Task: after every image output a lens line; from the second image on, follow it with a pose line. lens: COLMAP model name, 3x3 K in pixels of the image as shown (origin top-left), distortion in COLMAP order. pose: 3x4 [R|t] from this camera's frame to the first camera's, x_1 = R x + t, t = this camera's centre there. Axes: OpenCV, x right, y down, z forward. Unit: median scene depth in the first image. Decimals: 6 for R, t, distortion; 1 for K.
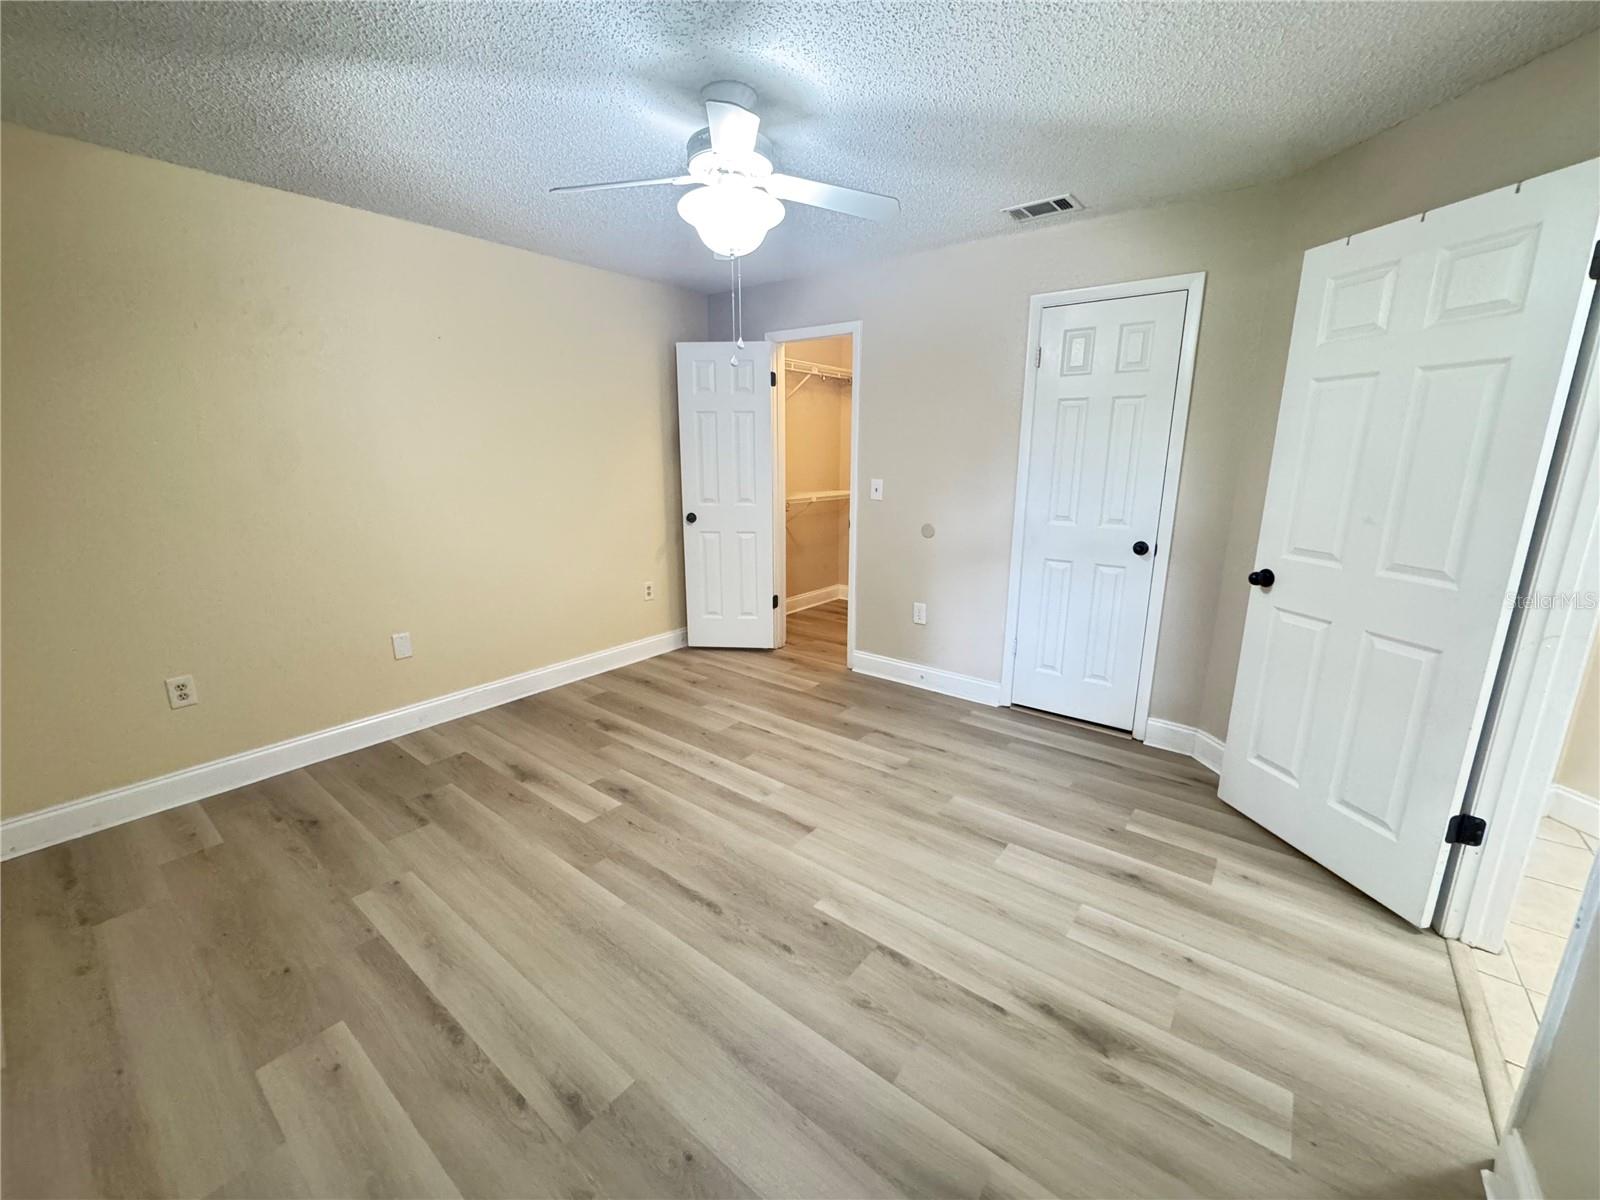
lens RADIAL K [[639.6, 0, 802.2], [0, 639.6, 597.2], [0, 0, 1]] dist [-0.004556, 0.000416]
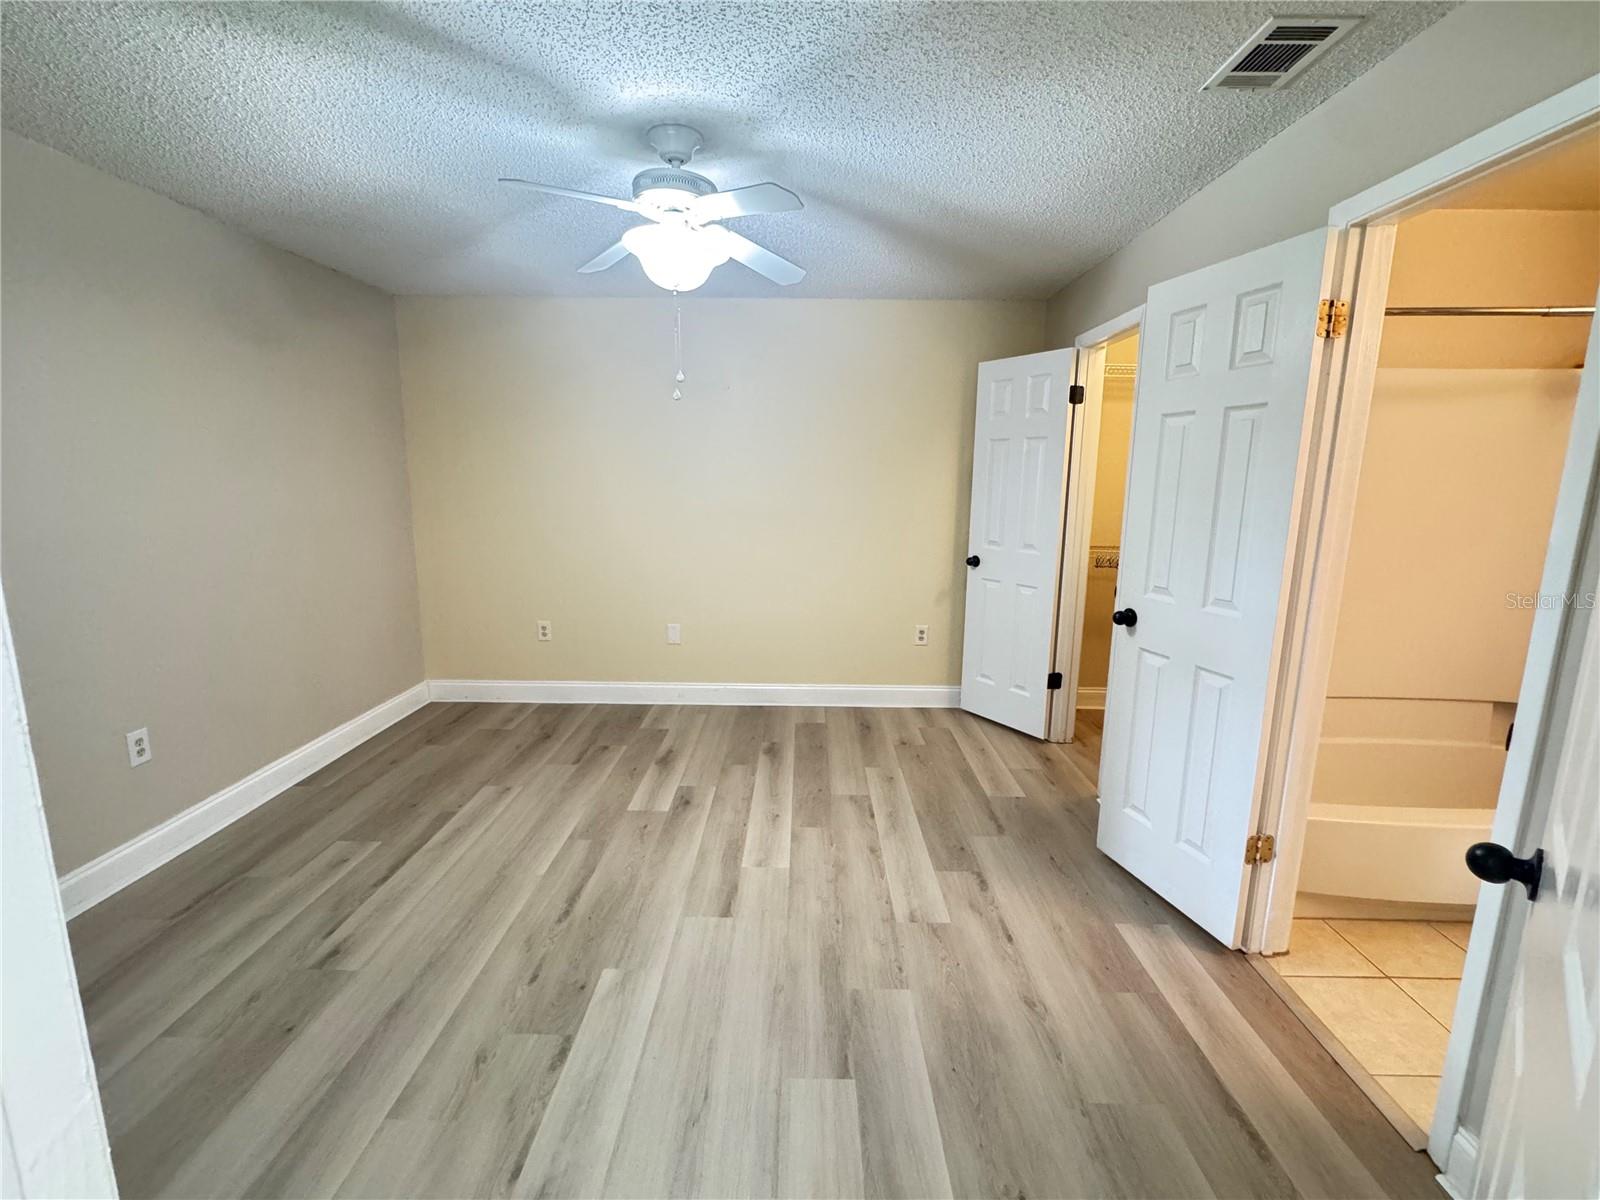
lens RADIAL K [[691.4, 0, 799.6], [0, 691.4, 595.1], [0, 0, 1]] dist [-0.002701, -0.000239]
pose [[0.609669, 0.140507, -0.780104, 0.722071], [-0.189721, 0.981424, 0.028497, -0.106467], [0.769617, 0.130628, 0.625001, 0.418310]]
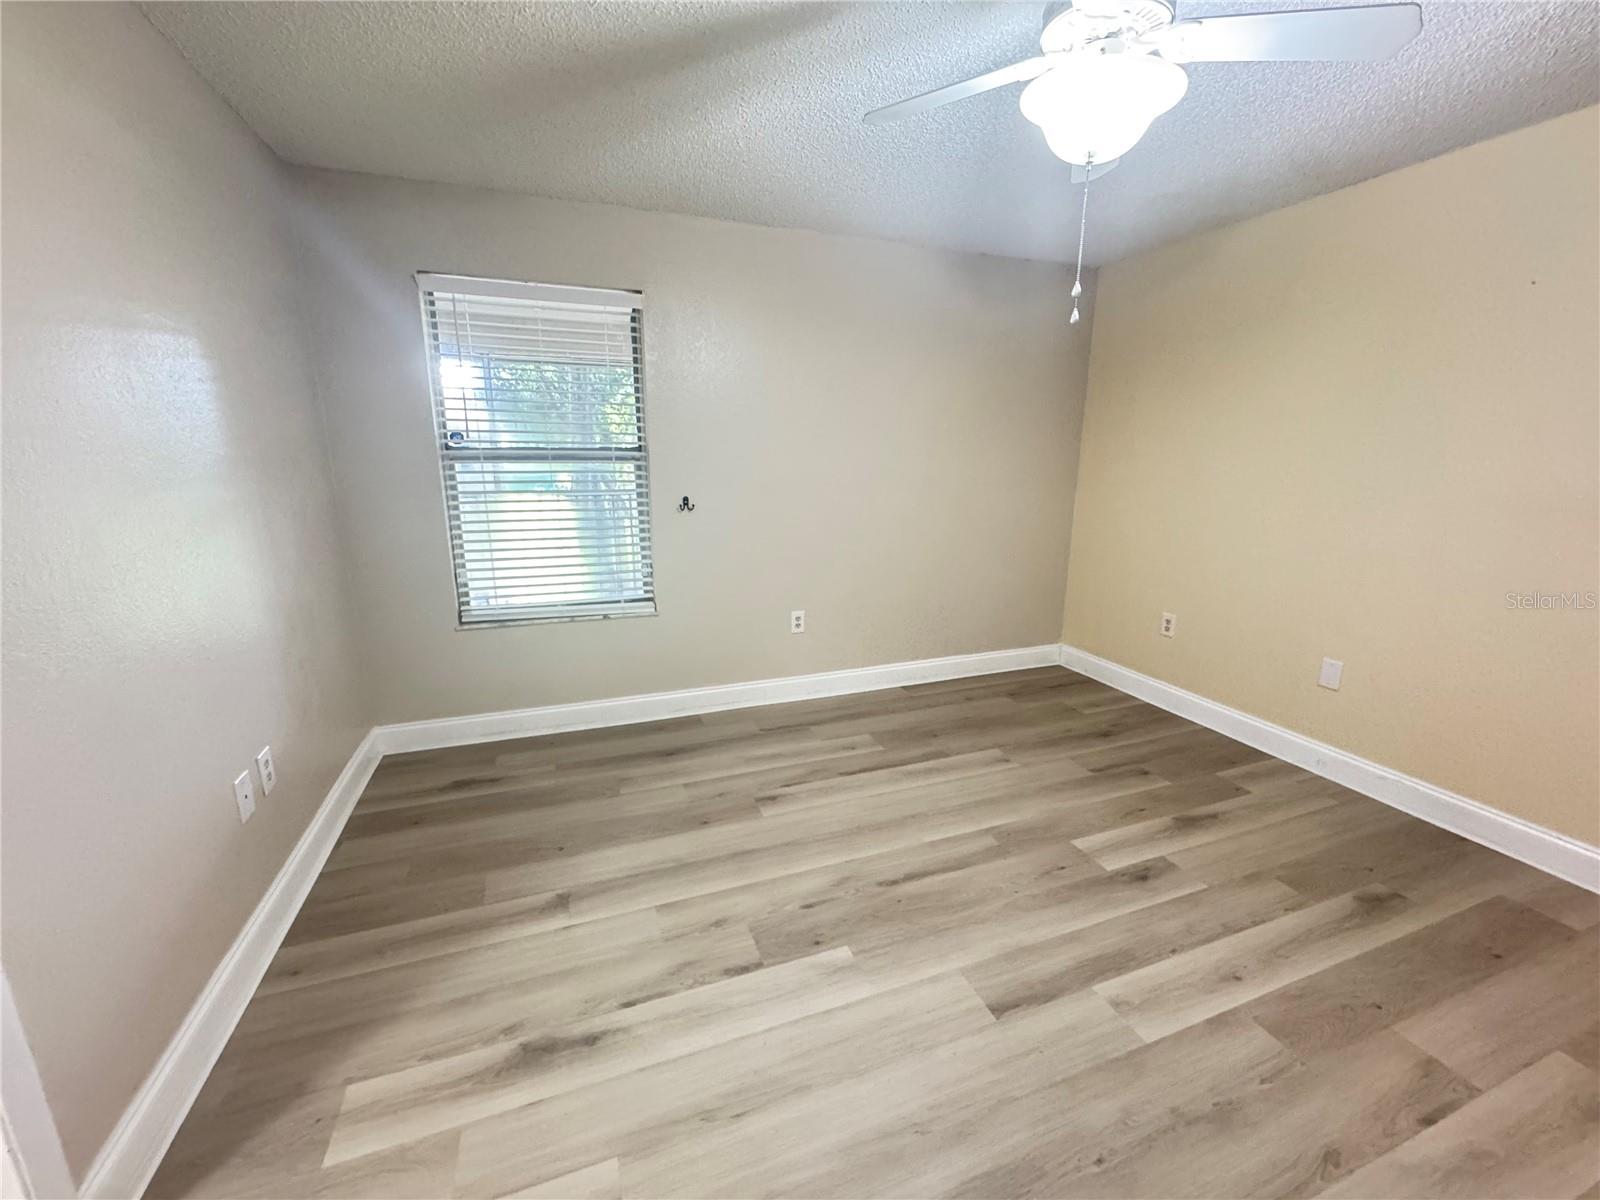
lens RADIAL K [[639.6, 0, 802.2], [0, 639.6, 597.2], [0, 0, 1]] dist [-0.004556, 0.000416]
pose [[-0.522240, 0.187446, -0.831943, 0.572769], [-0.199558, 0.921599, 0.332915, -0.209837], [0.829121, 0.339882, -0.443889, 0.949801]]
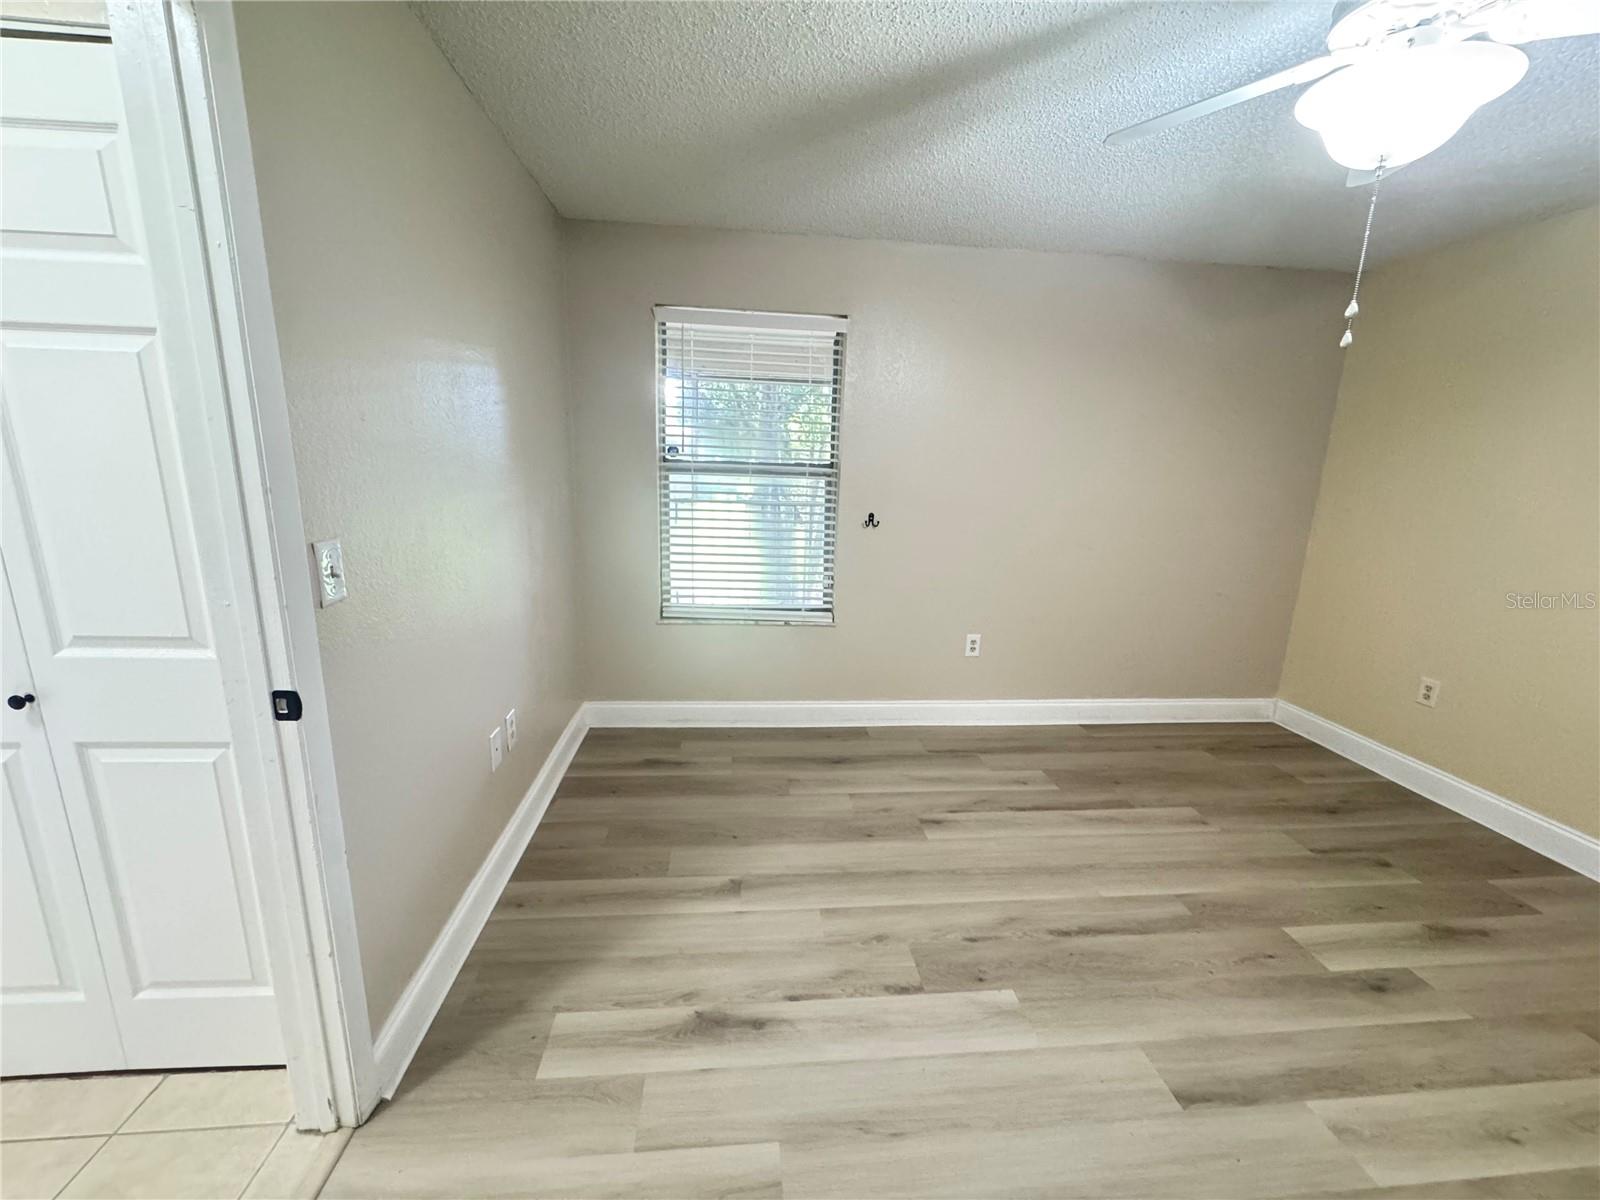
lens RADIAL K [[639.6, 0, 802.2], [0, 639.6, 597.2], [0, 0, 1]] dist [-0.004556, 0.000416]
pose [[-0.724432, 0.121168, -0.678614, 0.604176], [-0.188063, 0.912350, 0.363663, -0.215334], [0.663198, 0.391071, -0.638148, 0.929675]]
